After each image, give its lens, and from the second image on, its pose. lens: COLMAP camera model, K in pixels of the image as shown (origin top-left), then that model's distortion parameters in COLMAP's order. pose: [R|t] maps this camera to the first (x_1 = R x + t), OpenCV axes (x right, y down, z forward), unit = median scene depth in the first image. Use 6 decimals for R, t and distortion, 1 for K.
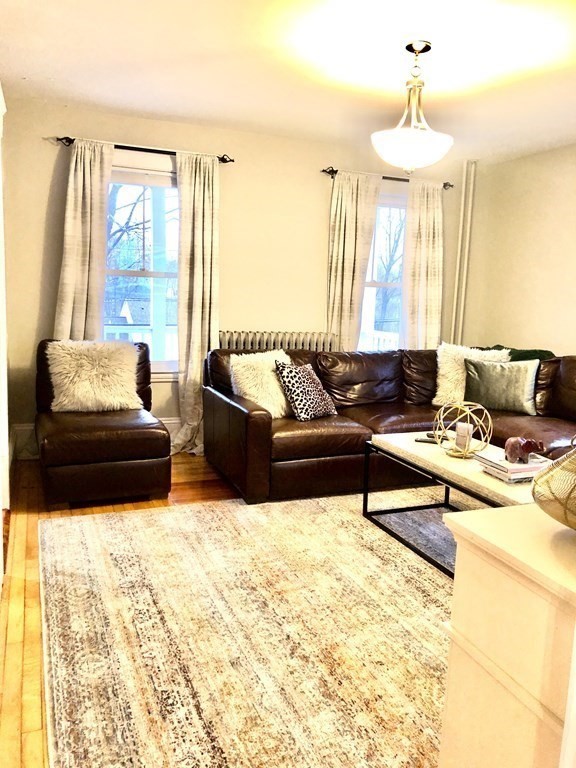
lens RADIAL K [[632.4, 0, 284.4], [0, 632.4, 386.1], [0, 0, 1]] dist [0.048457, -0.045403]
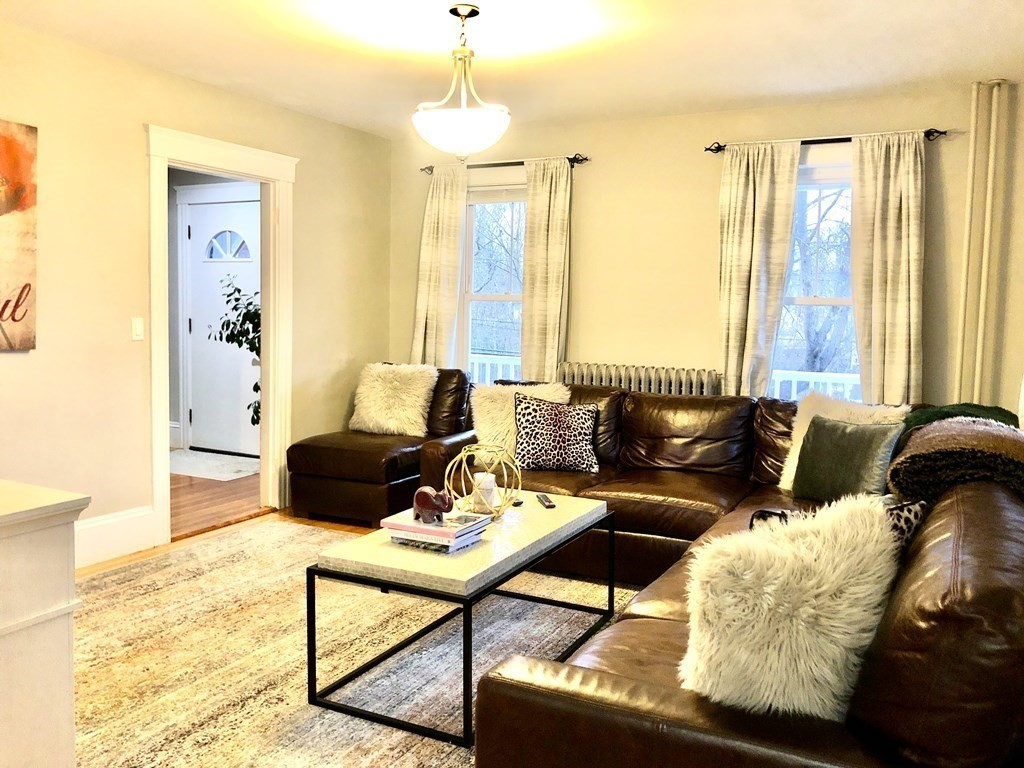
lens RADIAL K [[843.3, 0, 505.3], [0, 843.3, 378.0], [0, 0, 1]] dist [0.048457, -0.045403]
pose [[0.644130, 0.040260, -0.763856, 0.921019], [-0.112676, 0.992714, -0.042693, -0.013852], [0.756572, 0.113568, 0.643973, 0.315314]]
